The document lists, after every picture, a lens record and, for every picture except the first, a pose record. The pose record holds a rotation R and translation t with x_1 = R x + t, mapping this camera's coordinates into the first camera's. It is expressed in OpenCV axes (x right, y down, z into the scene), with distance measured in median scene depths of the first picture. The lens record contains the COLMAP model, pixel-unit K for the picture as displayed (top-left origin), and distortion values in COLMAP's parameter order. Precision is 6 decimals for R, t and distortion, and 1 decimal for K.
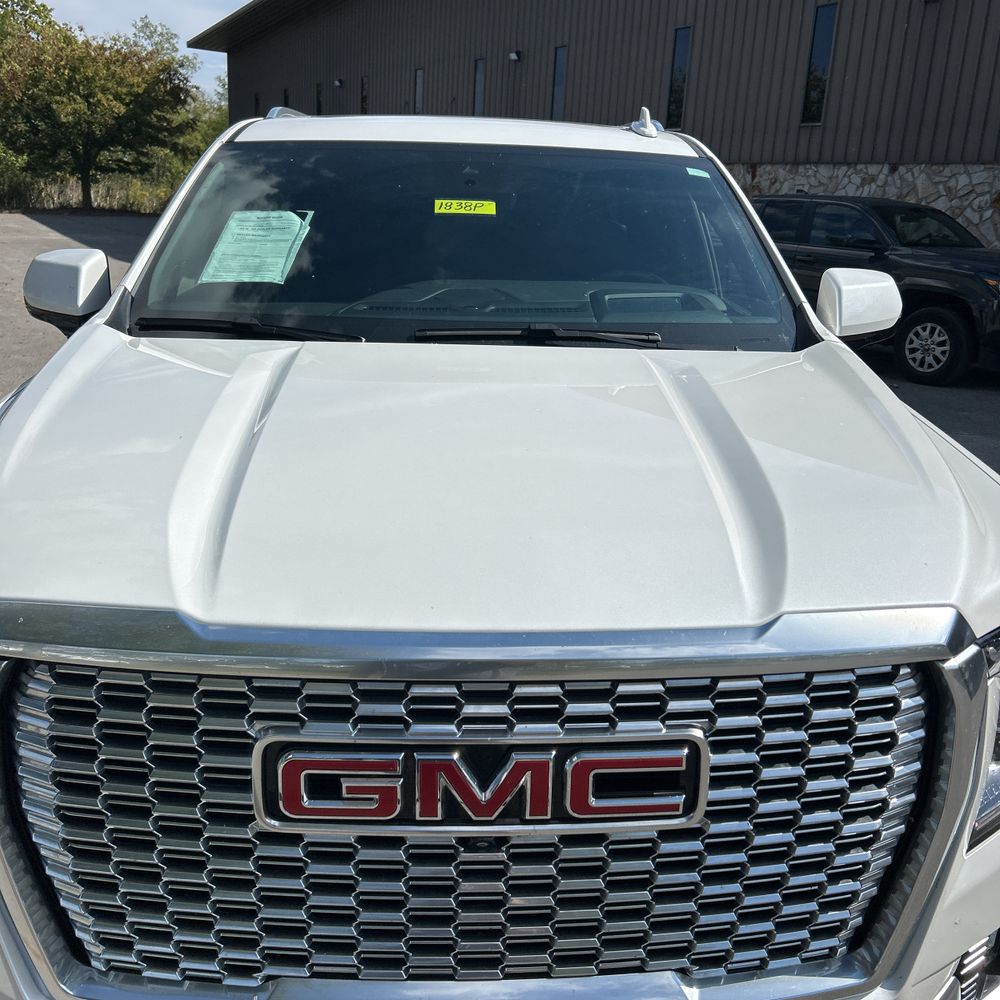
lens RADIAL K [[1005.5, 0, 496.5], [0, 1005.5, 492.6], [0, 0, 1]] dist [0.035124, -0.002322]
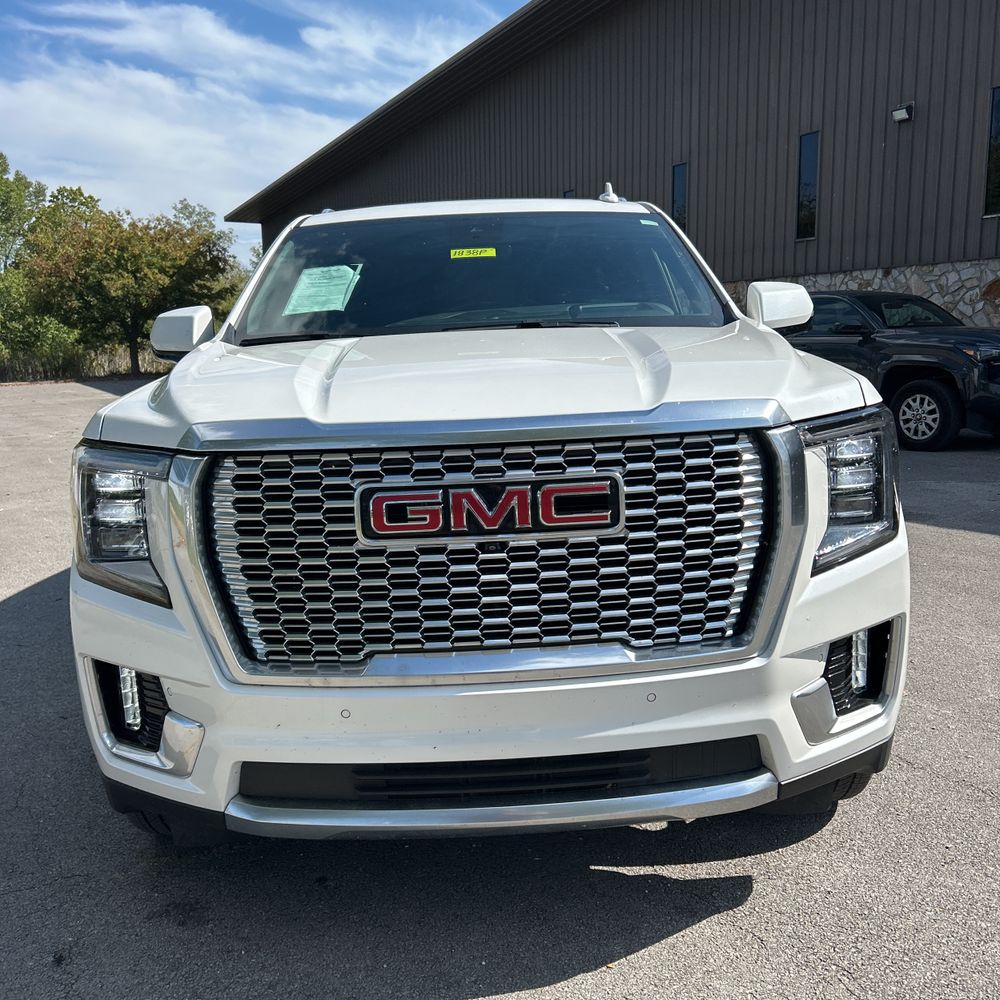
lens RADIAL K [[1009.7, 0, 496.8], [0, 1009.7, 517.8], [0, 0, 1]] dist [0.061055, -0.063113]
pose [[0.997281, -0.064553, -0.035551, 0.007046], [0.059949, 0.991192, -0.118088, 0.062191], [0.042860, 0.115635, 0.992367, -0.082981]]
